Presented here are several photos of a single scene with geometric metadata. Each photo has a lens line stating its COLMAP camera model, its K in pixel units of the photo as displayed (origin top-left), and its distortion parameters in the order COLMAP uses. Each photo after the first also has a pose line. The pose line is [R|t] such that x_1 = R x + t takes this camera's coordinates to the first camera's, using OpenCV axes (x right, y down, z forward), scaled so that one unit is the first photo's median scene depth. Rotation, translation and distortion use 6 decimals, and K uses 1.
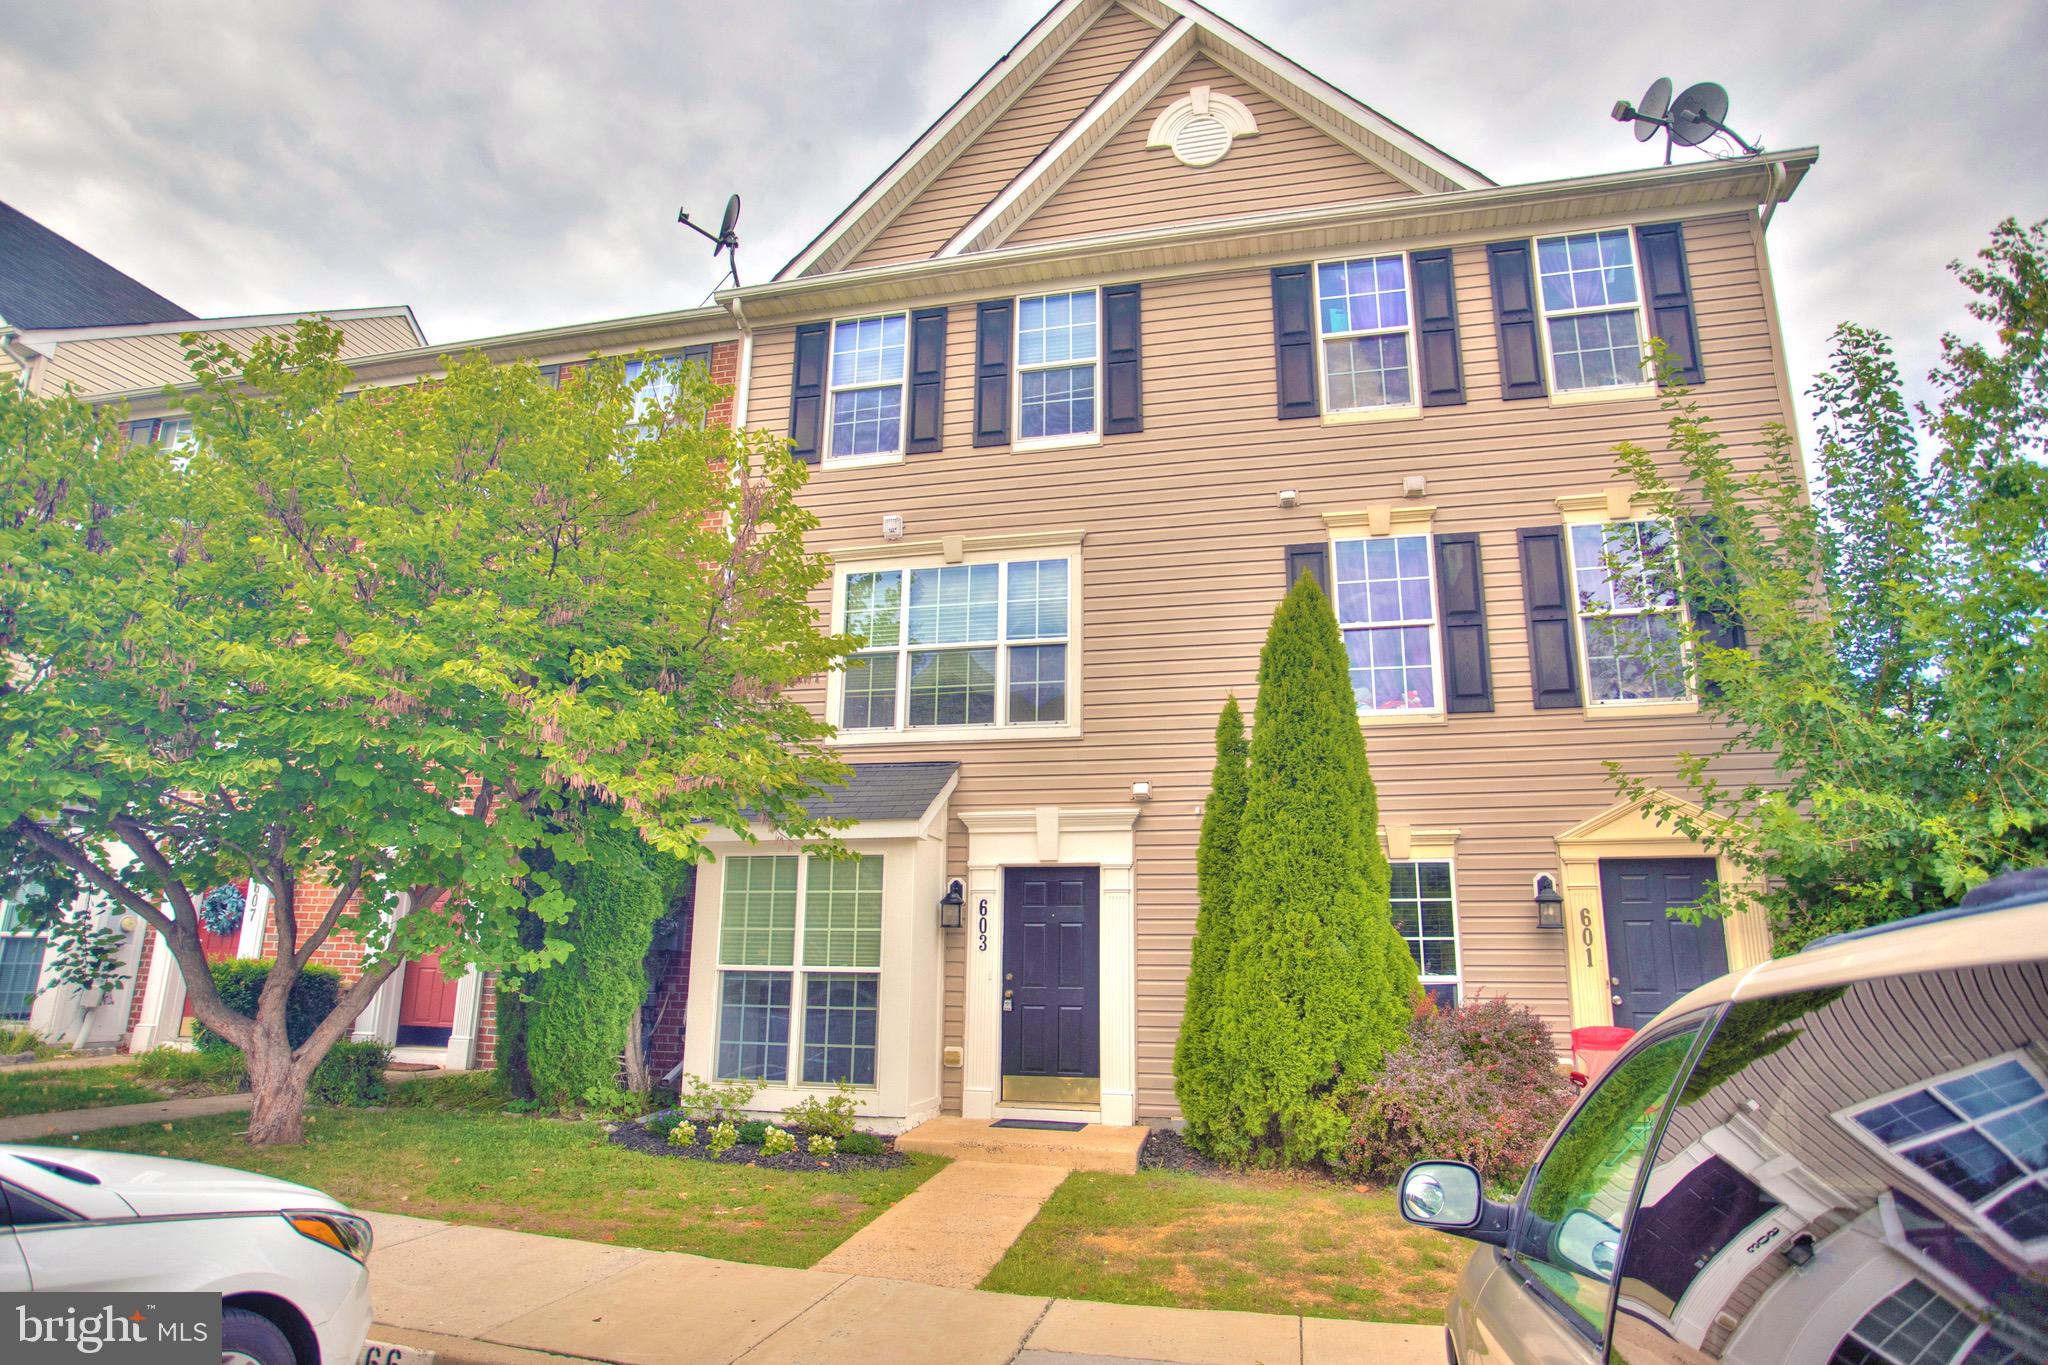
lens RADIAL K [[1183.2, 0, 1017.2], [0, 1183.2, 681.8], [0, 0, 1]] dist [-0.069912, 0.050459]
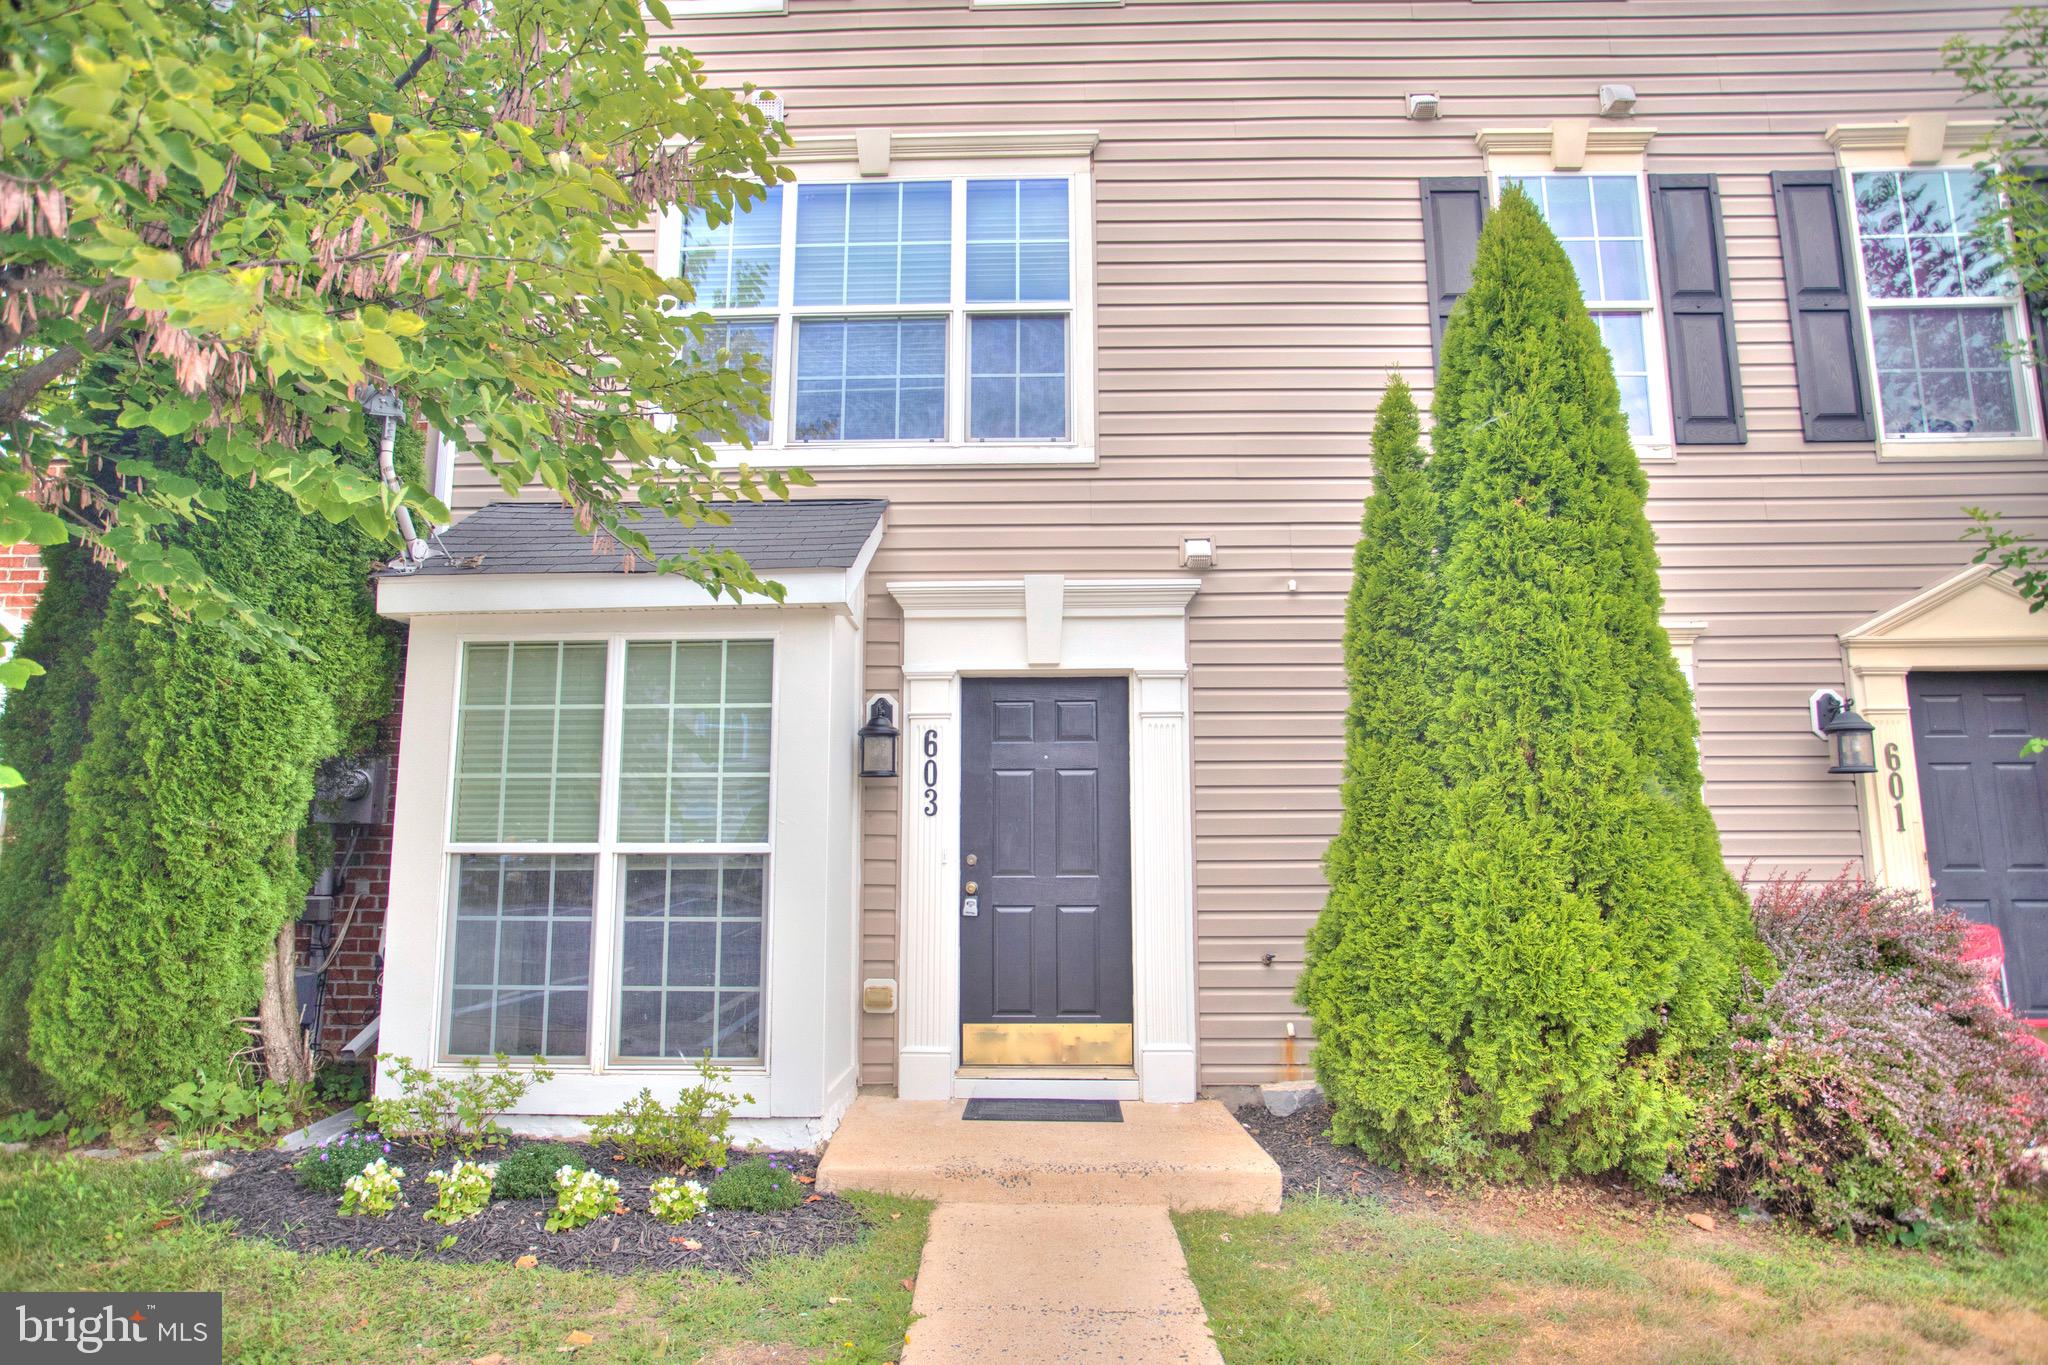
lens RADIAL K [[1183.2, 0, 1017.2], [0, 1183.2, 681.8], [0, 0, 1]] dist [-0.069912, 0.050459]
pose [[0.977875, 0.018078, 0.208407, -0.111936], [-0.036345, 0.995789, 0.084160, 0.112104], [-0.206008, -0.089872, 0.974414, 0.430156]]
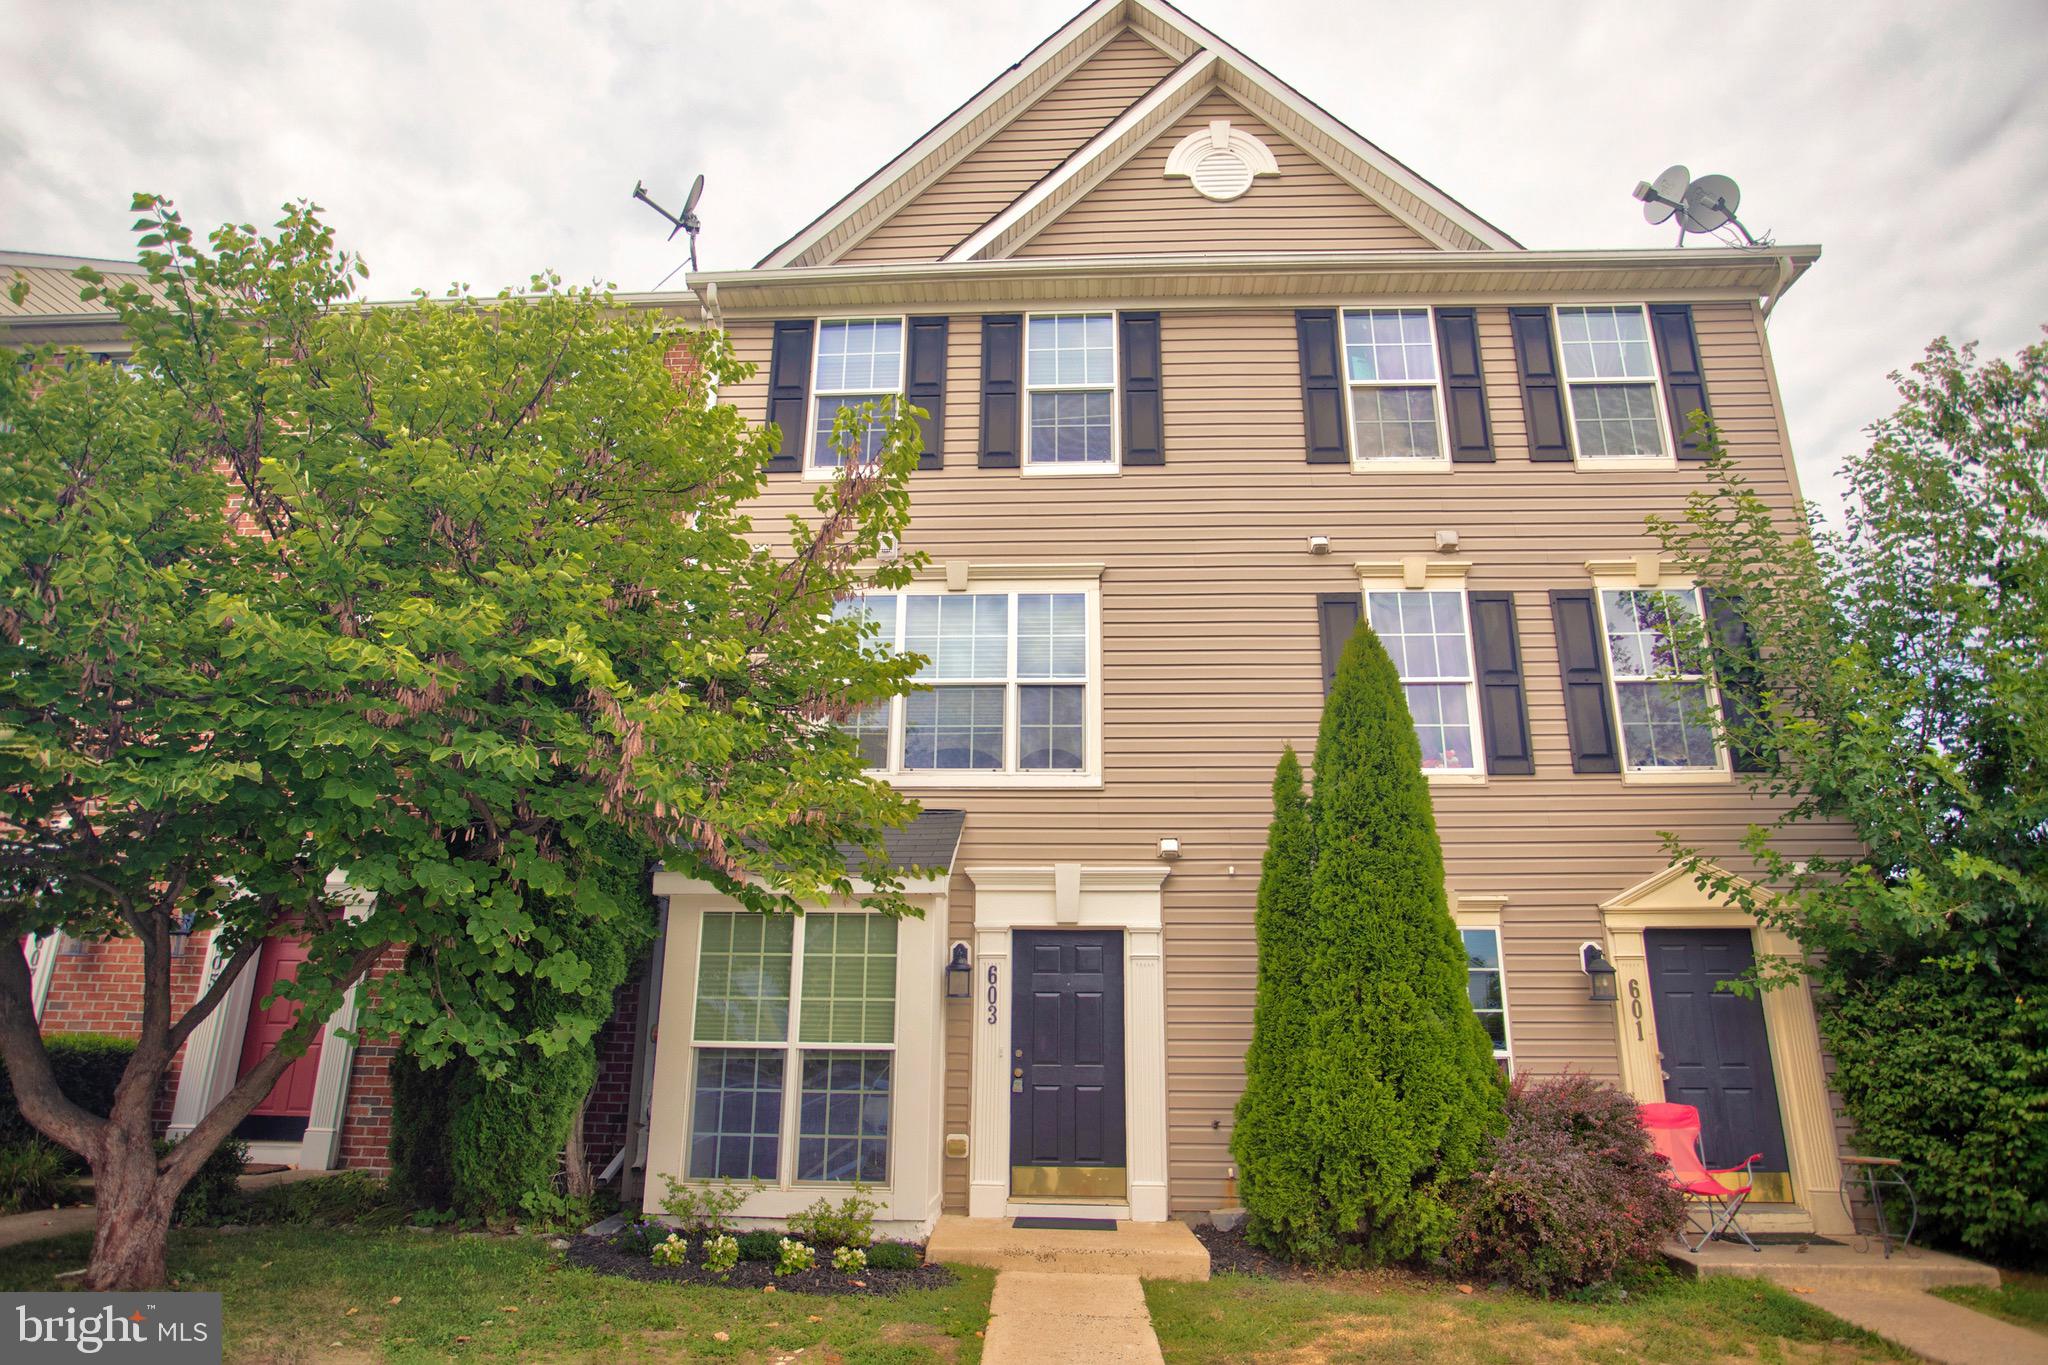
lens RADIAL K [[1183.2, 0, 1017.2], [0, 1183.2, 681.8], [0, 0, 1]] dist [-0.069912, 0.050459]
pose [[0.983194, 0.051446, 0.175164, -0.181021], [-0.041742, 0.997406, -0.058640, 0.022621], [-0.177726, 0.050343, 0.982791, 0.114539]]
